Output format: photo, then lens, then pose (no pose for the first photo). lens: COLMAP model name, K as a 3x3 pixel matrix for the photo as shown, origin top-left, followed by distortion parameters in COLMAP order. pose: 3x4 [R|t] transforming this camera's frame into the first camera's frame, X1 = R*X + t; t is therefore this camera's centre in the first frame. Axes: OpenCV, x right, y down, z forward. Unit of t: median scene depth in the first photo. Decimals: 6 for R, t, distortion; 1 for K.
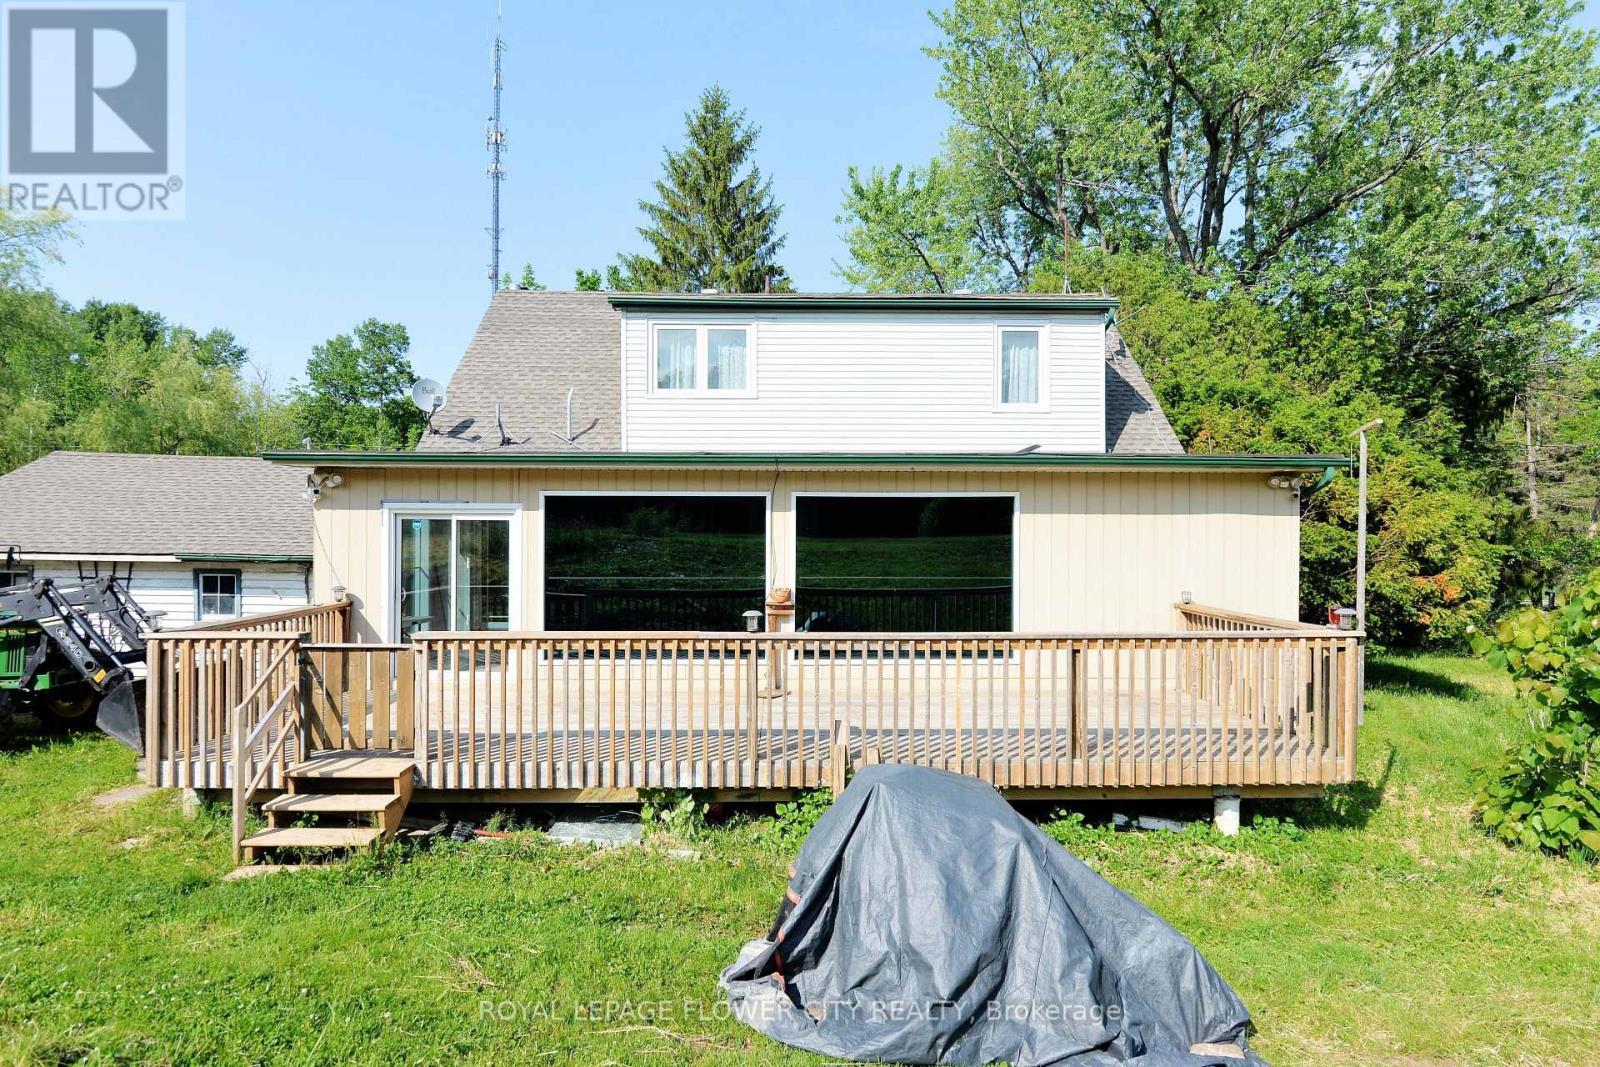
lens RADIAL K [[891.6, 0, 800.0], [0, 891.6, 533.5], [0, 0, 1]] dist [-0.028811, -0.000233]
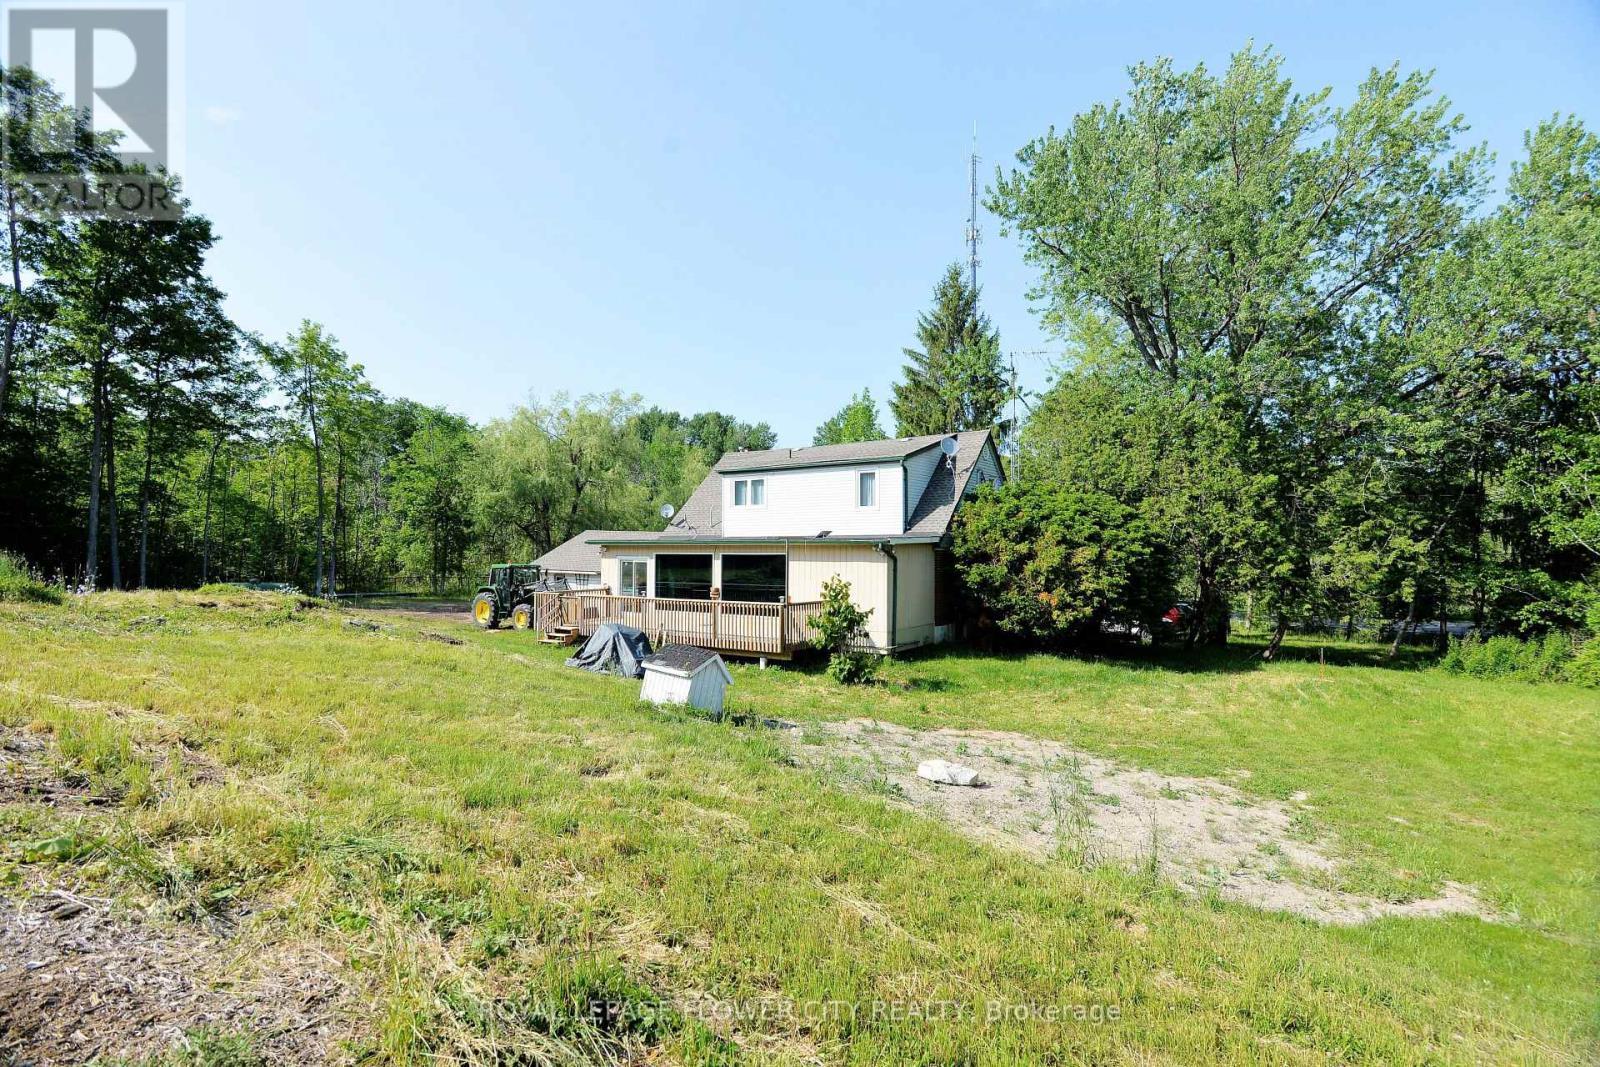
lens RADIAL K [[786.7, 0, 800.0], [0, 786.7, 533.5], [0, 0, 1]] dist [-0.001635, -0.000372]
pose [[0.793266, -0.011074, -0.608774, 1.759004], [0.012857, 0.999916, -0.001436, -0.103424], [0.608739, -0.006687, 0.793342, -0.882313]]
